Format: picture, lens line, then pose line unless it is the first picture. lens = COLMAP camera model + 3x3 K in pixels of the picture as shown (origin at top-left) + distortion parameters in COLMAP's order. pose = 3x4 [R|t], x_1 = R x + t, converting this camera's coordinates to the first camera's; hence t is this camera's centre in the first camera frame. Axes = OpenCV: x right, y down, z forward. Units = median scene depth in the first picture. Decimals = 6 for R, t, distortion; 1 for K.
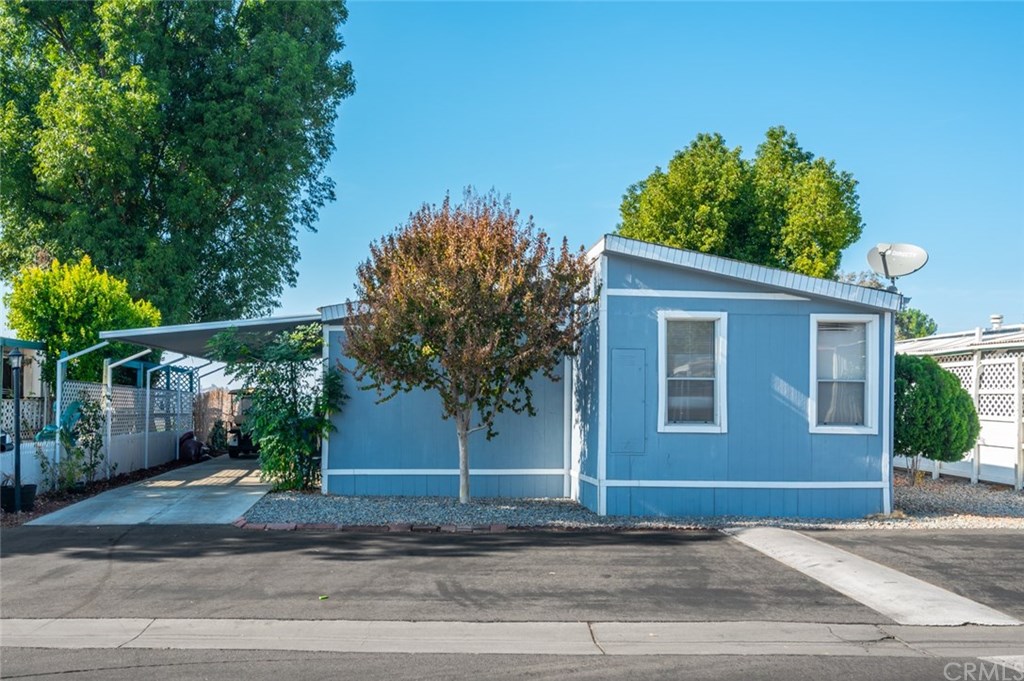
lens RADIAL K [[683.0, 0, 511.9], [0, 683.0, 362.9], [0, 0, 1]] dist [-0.002843, 0.001134]
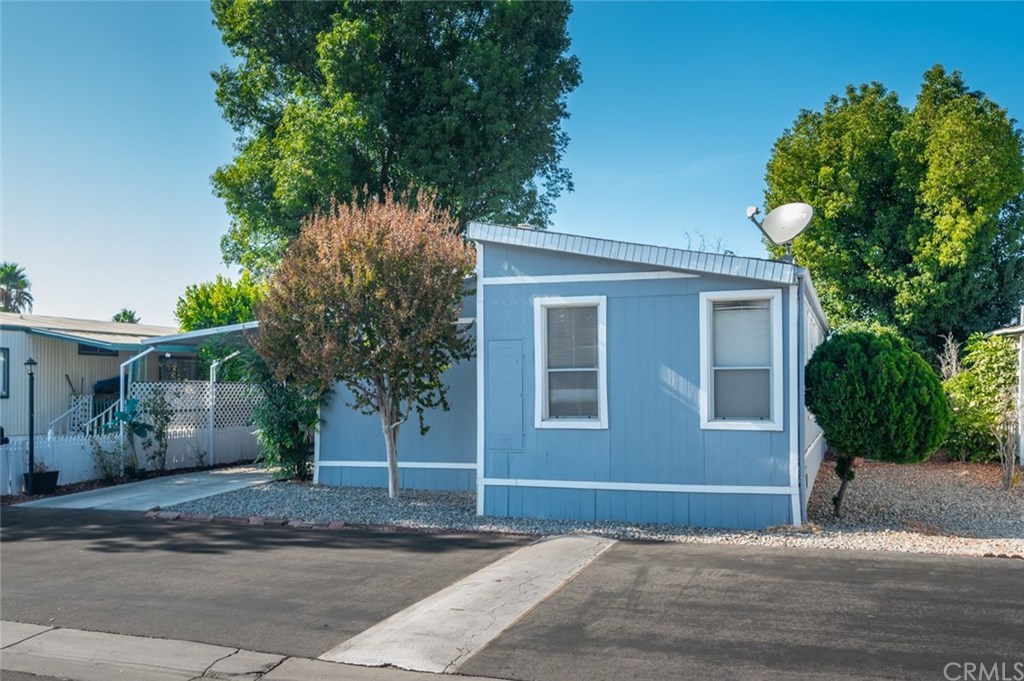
lens RADIAL K [[685.5, 0, 512.0], [0, 685.5, 340.5], [0, 0, 1]] dist [-0.001442, 0.000340]
pose [[0.958670, -0.036437, -0.282178, 0.448657], [0.032544, 0.999300, -0.018474, -0.001991], [0.282653, 0.008528, 0.959184, 0.089501]]
